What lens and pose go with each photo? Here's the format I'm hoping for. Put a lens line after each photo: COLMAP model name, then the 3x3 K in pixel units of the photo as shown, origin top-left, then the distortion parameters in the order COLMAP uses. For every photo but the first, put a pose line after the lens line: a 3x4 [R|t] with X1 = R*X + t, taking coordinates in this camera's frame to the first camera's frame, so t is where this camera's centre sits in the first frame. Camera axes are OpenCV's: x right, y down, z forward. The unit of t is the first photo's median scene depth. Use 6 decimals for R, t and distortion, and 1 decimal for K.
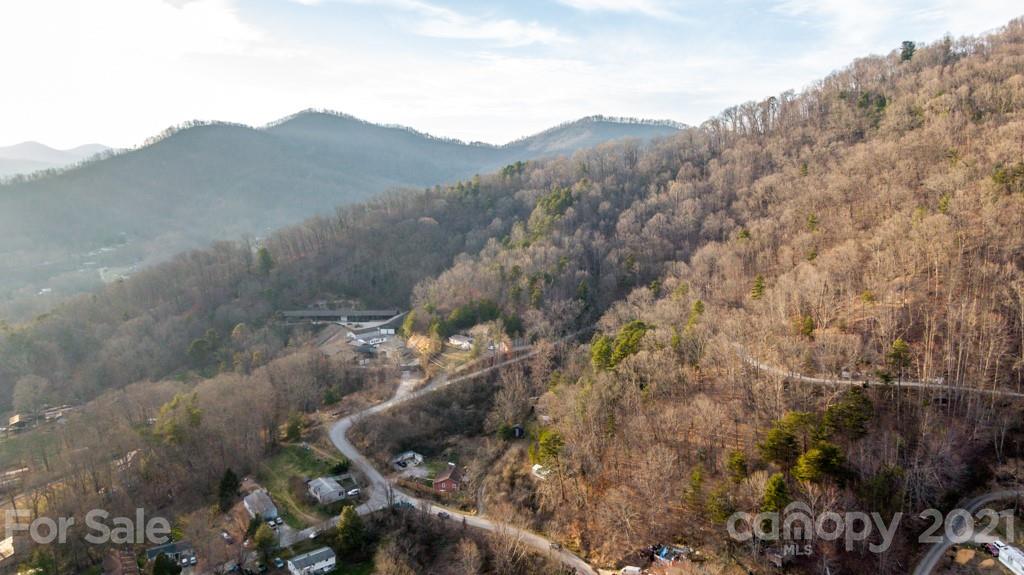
lens RADIAL K [[740.9, 0, 513.1], [0, 740.9, 283.0], [0, 0, 1]] dist [0.039890, -0.025849]
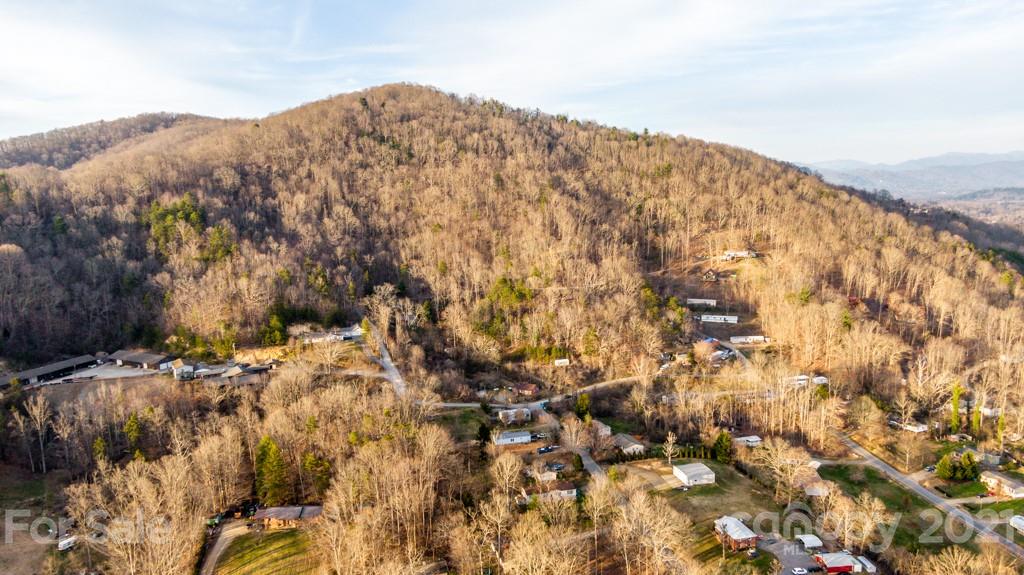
lens RADIAL K [[740.9, 0, 508.5], [0, 740.9, 290.1], [0, 0, 1]] dist [0.039890, -0.025849]
pose [[0.296034, -0.127995, 0.946563, -1.250842], [0.152399, 0.984616, 0.085478, -0.053048], [-0.942941, 0.118951, 0.310986, 0.467232]]
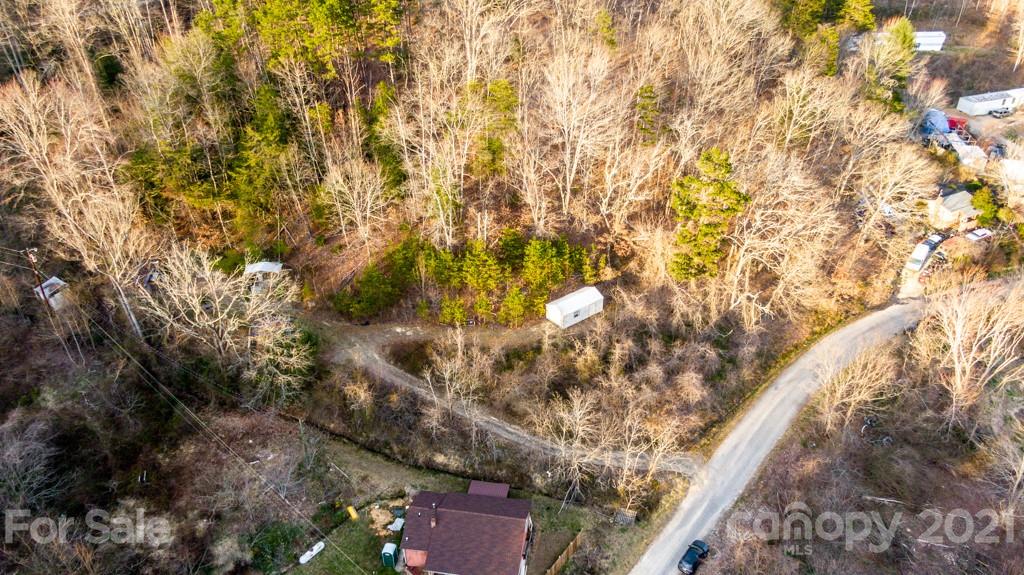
lens RADIAL K [[740.9, 0, 513.4], [0, 740.9, 293.3], [0, 0, 1]] dist [0.039890, -0.025849]
pose [[0.022486, -0.510972, 0.859303, -0.239582], [0.167562, 0.849288, 0.500632, 0.036753], [-0.985605, 0.132729, 0.104717, 0.801092]]
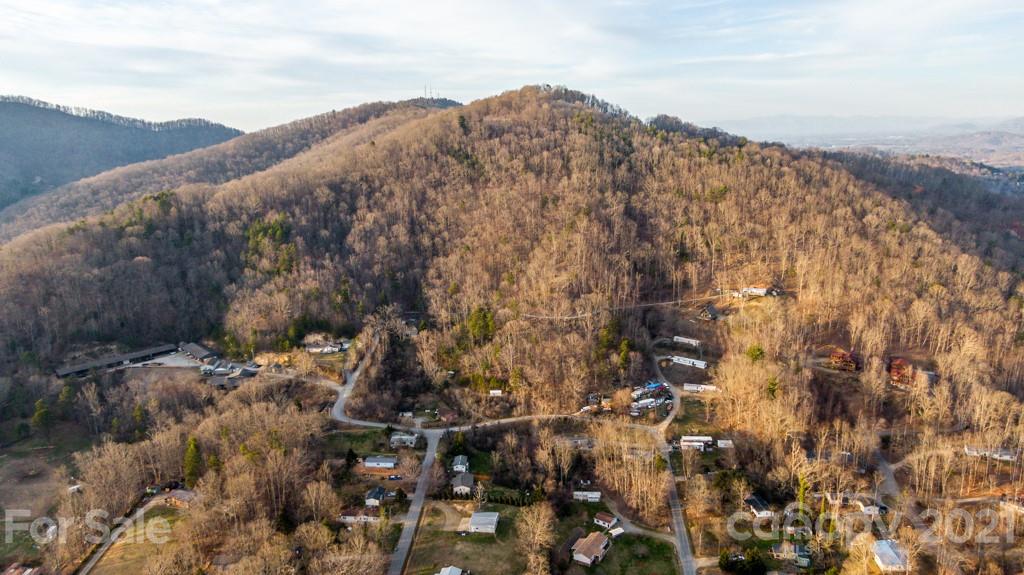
lens RADIAL K [[740.9, 0, 519.0], [0, 740.9, 286.8], [0, 0, 1]] dist [0.039890, -0.025849]
pose [[0.626324, -0.156650, 0.763662, -1.069856], [0.120722, 0.987275, 0.103508, -0.162454], [-0.770159, 0.027361, 0.637265, -0.206872]]
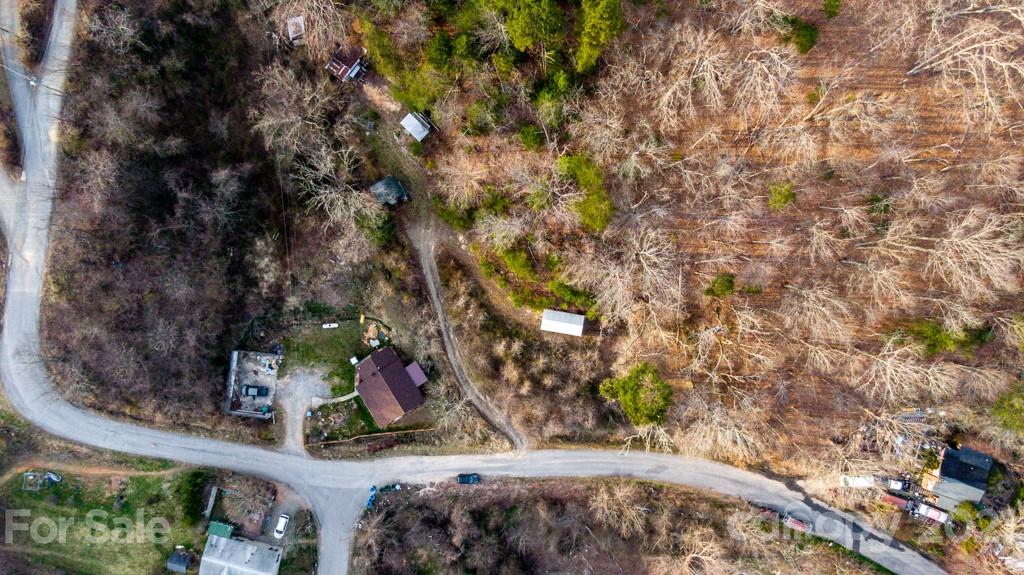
lens RADIAL K [[740.9, 0, 518.6], [0, 740.9, 288.3], [0, 0, 1]] dist [0.039890, -0.025849]
pose [[0.754348, -0.656445, -0.006240, 0.029469], [0.130627, 0.140779, 0.981386, -0.211916], [-0.643347, -0.741122, 0.191946, 0.759157]]
